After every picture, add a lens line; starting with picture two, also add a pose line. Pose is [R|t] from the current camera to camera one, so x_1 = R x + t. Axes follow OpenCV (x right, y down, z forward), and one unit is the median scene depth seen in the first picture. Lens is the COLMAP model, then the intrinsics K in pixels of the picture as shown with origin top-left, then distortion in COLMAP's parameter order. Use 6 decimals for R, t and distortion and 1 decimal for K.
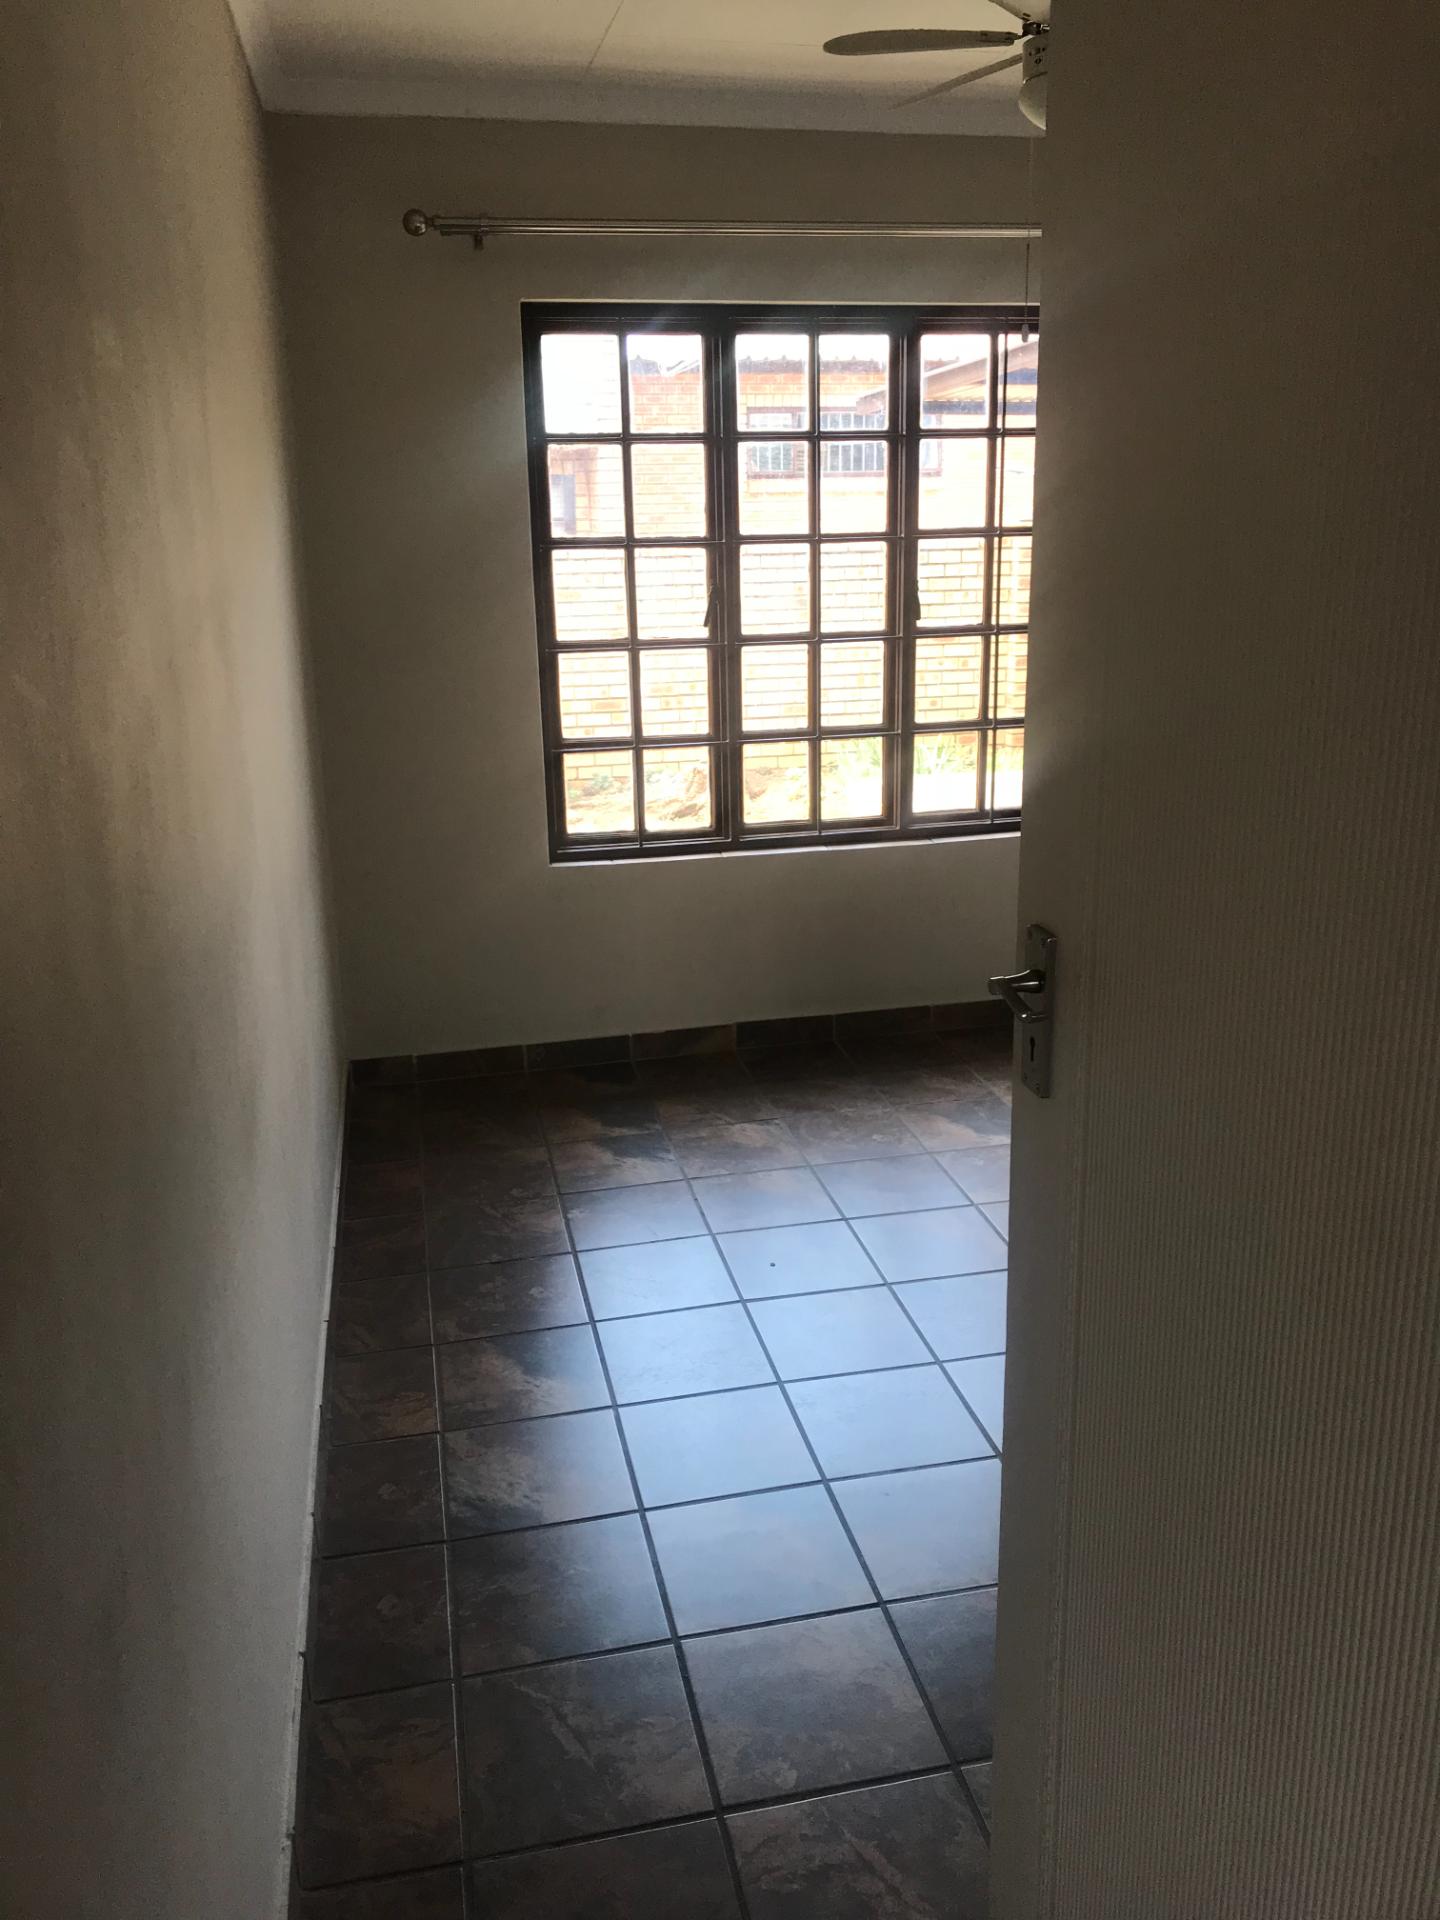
lens RADIAL K [[1577.2, 0, 733.8], [0, 1577.2, 944.1], [0, 0, 1]] dist [0.095233, -0.145562]
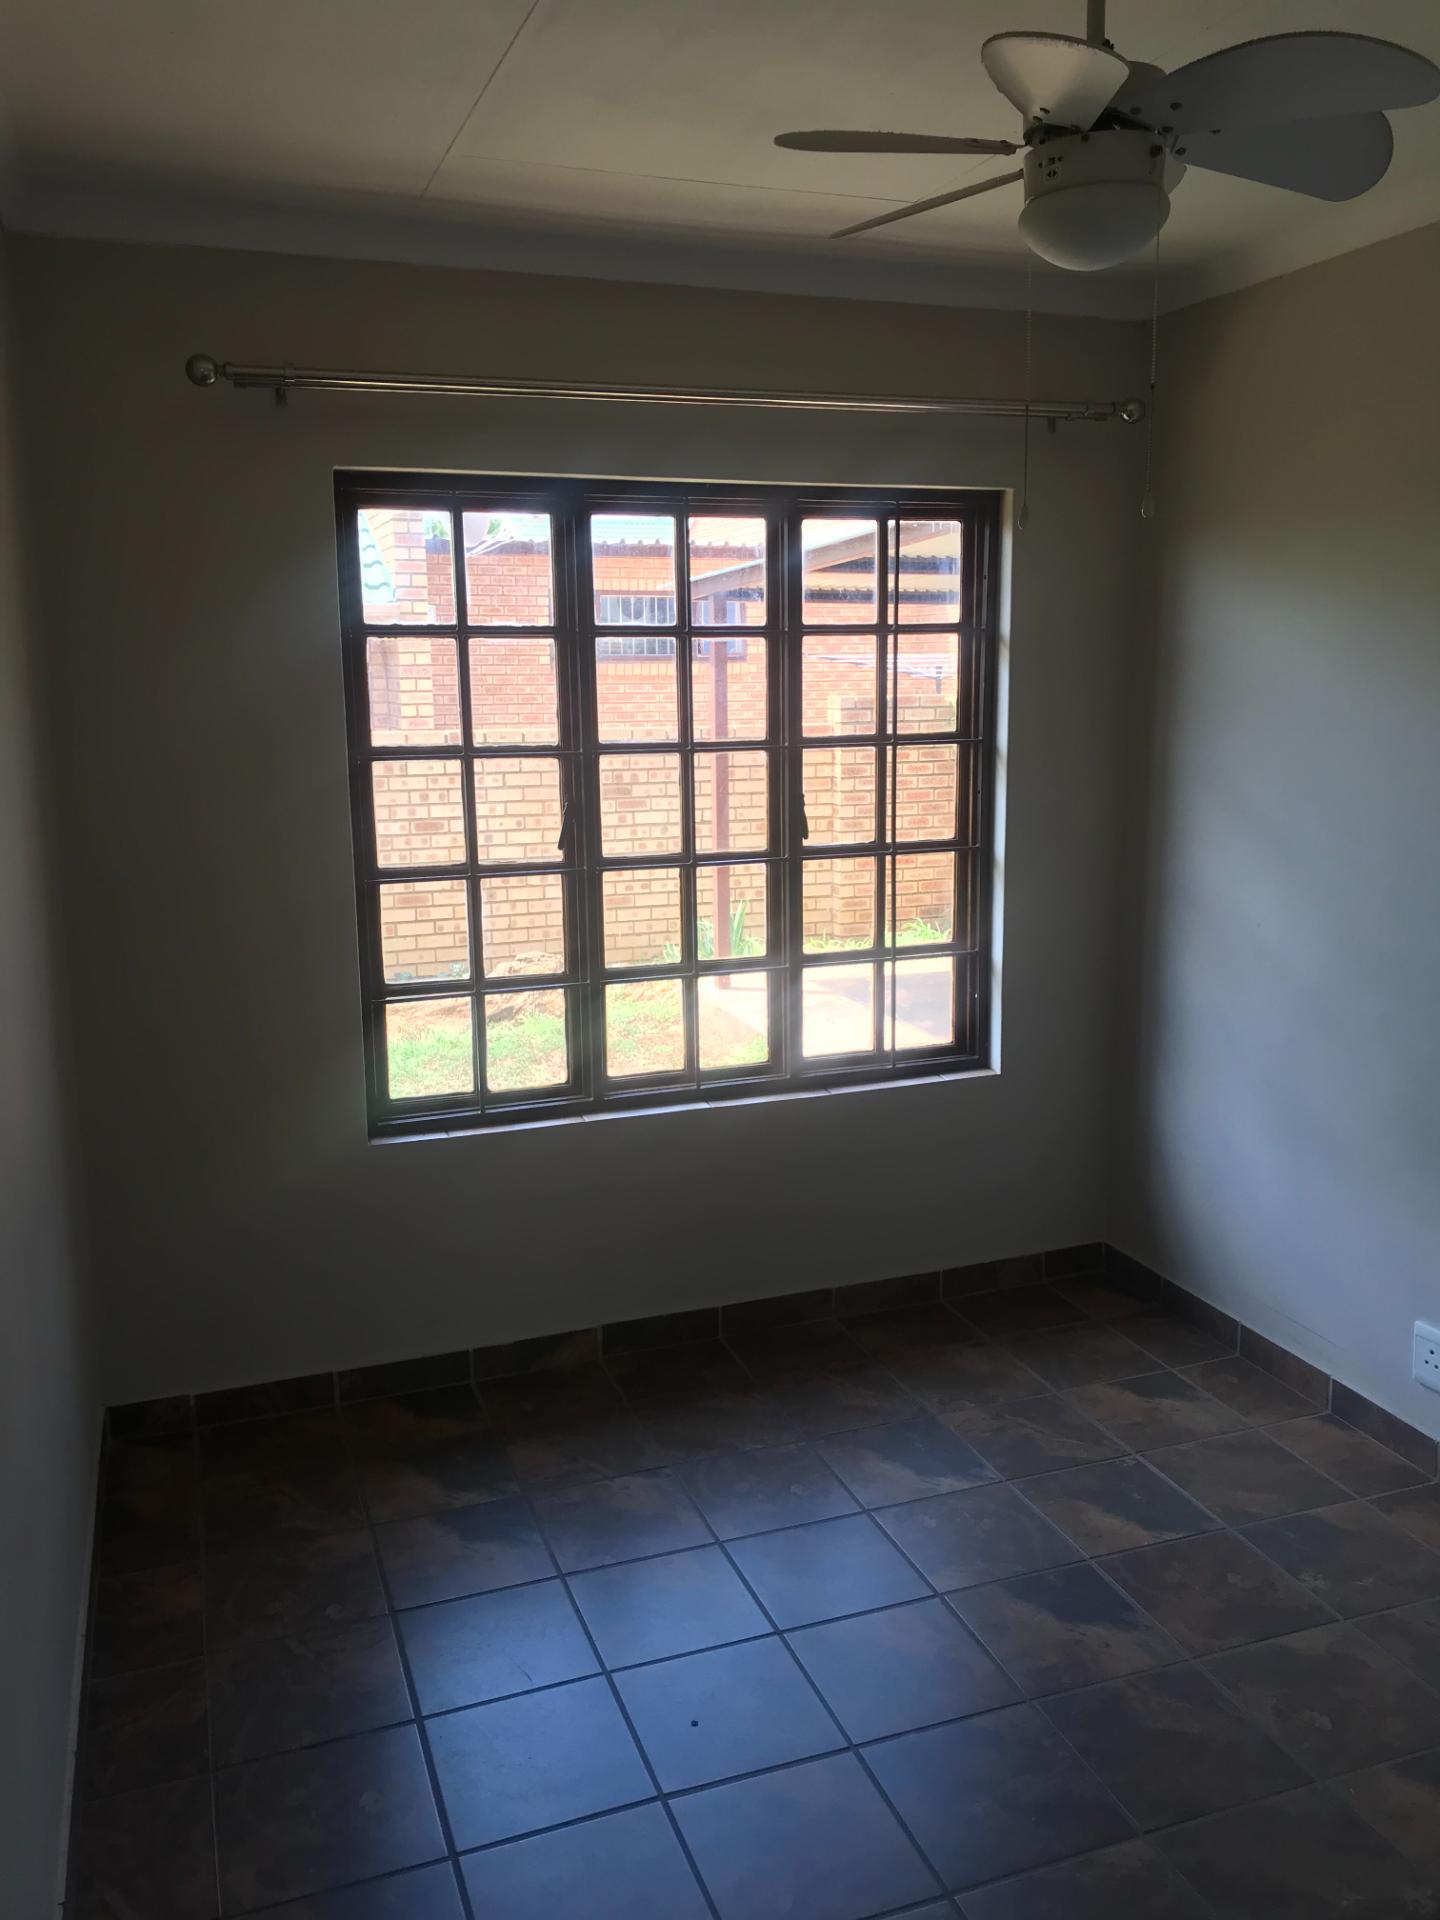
lens RADIAL K [[1577.2, 0, 733.8], [0, 1577.2, 944.1], [0, 0, 1]] dist [0.095233, -0.145562]
pose [[0.990953, -0.016913, 0.133140, -0.038862], [0.030479, 0.994467, -0.100527, -0.064650], [-0.130703, 0.103675, 0.985986, 0.172576]]
